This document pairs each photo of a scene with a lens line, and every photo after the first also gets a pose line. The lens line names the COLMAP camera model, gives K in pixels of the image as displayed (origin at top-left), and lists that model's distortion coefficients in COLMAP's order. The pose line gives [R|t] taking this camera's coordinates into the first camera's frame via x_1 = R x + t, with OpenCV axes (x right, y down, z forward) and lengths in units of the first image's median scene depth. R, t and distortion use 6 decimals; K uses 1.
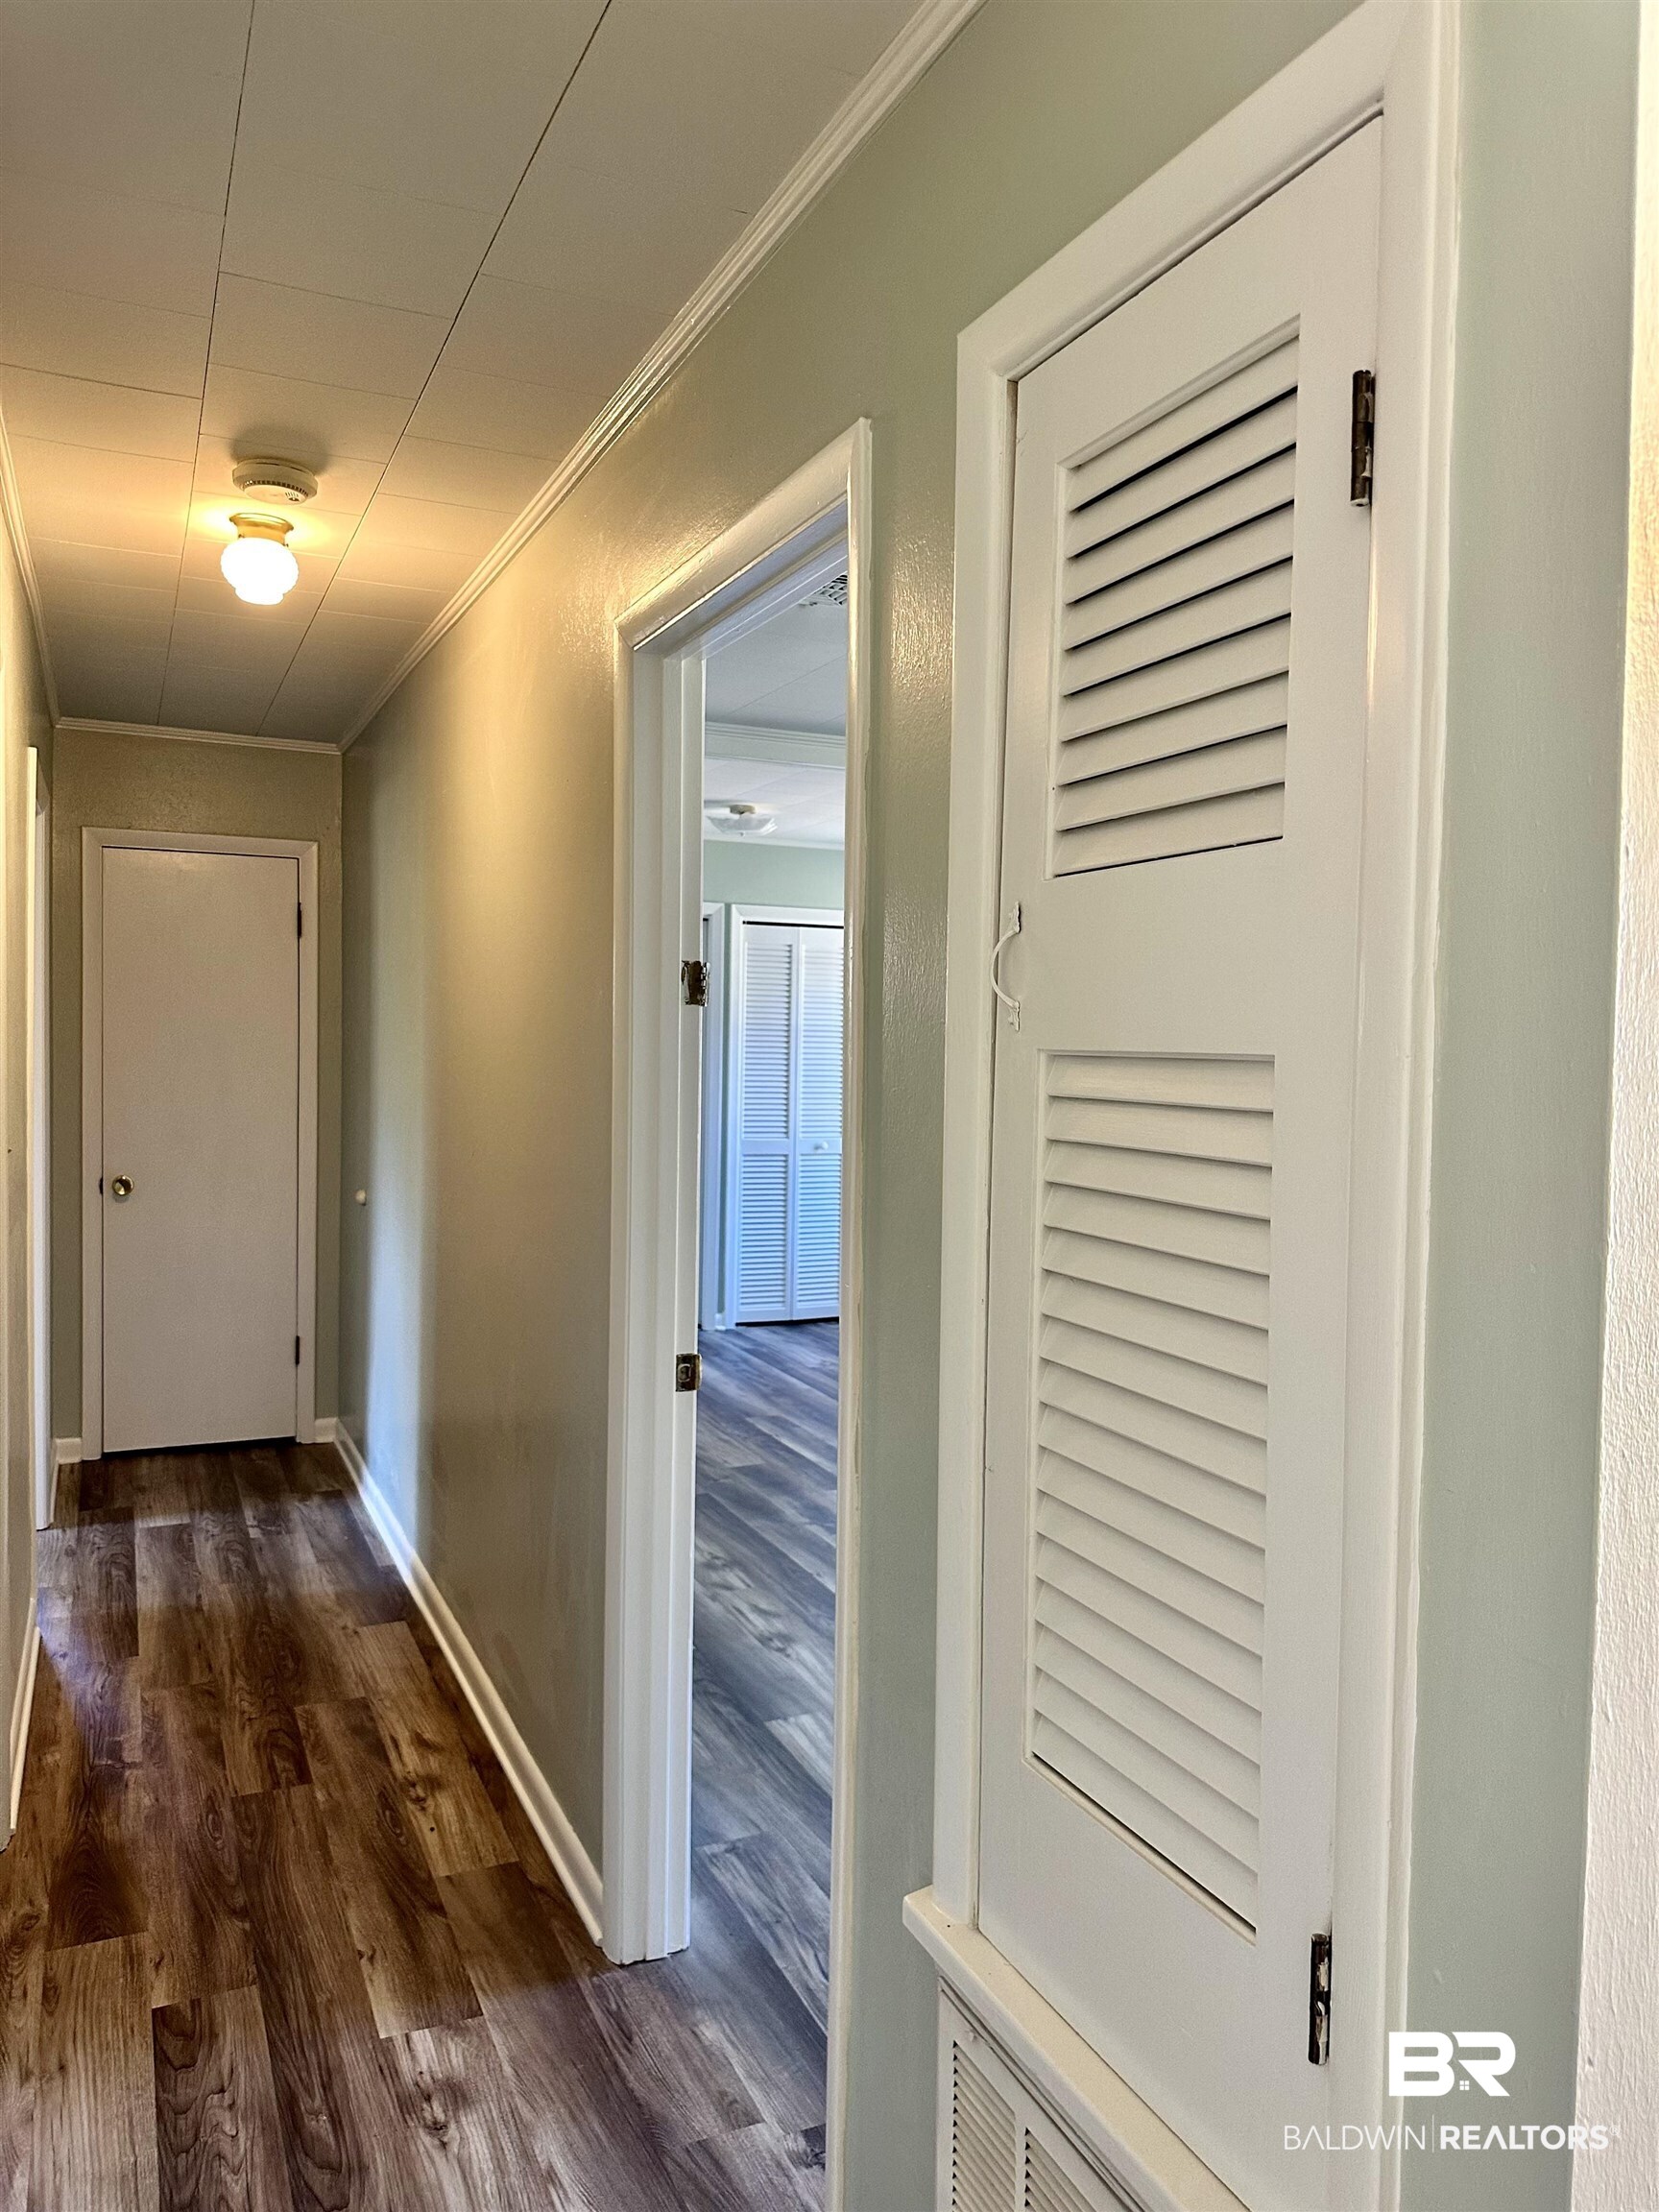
lens RADIAL K [[1565.4, 0, 829.2], [0, 1565.4, 1105.8], [0, 0, 1]] dist [0.003032, -0.001348]
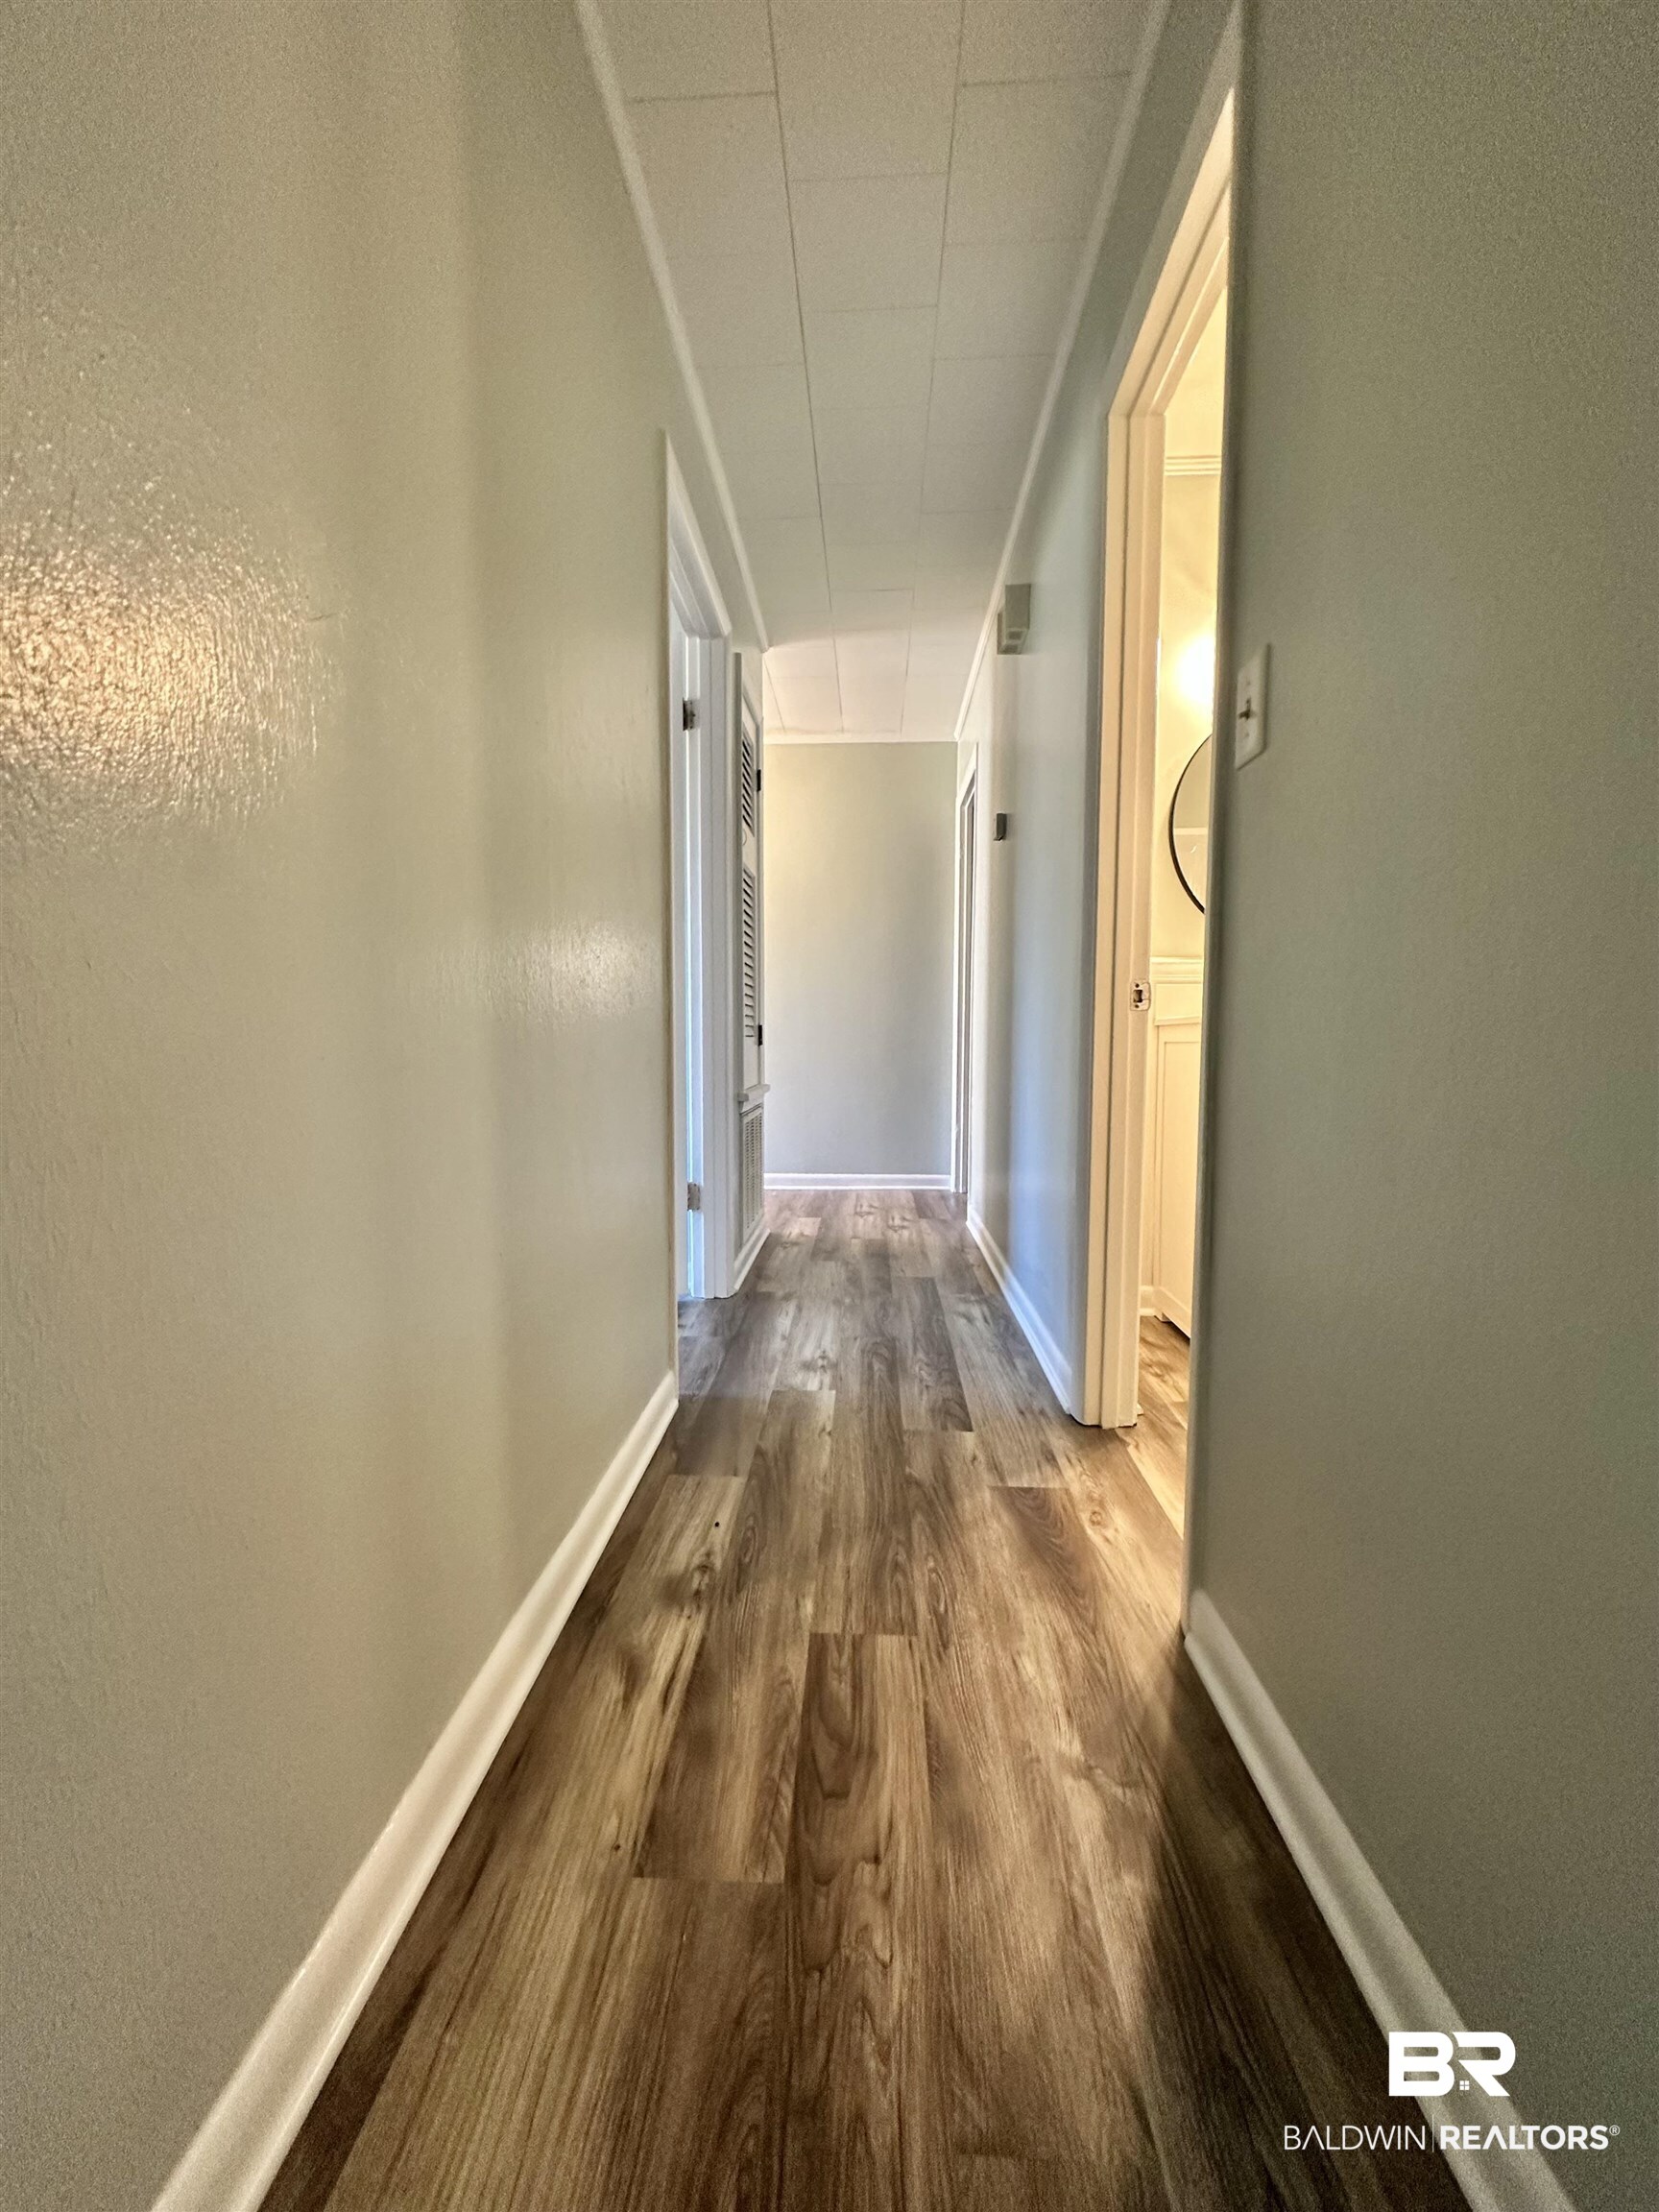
lens RADIAL K [[889.6, 0, 832.9], [0, 889.6, 1105.9], [0, 0, 1]] dist [0.000119, -0.000007]
pose [[-0.890280, -0.051509, 0.452491, -0.602645], [0.005219, 0.992364, 0.123233, 0.165631], [-0.455383, 0.112074, -0.883213, 1.566323]]
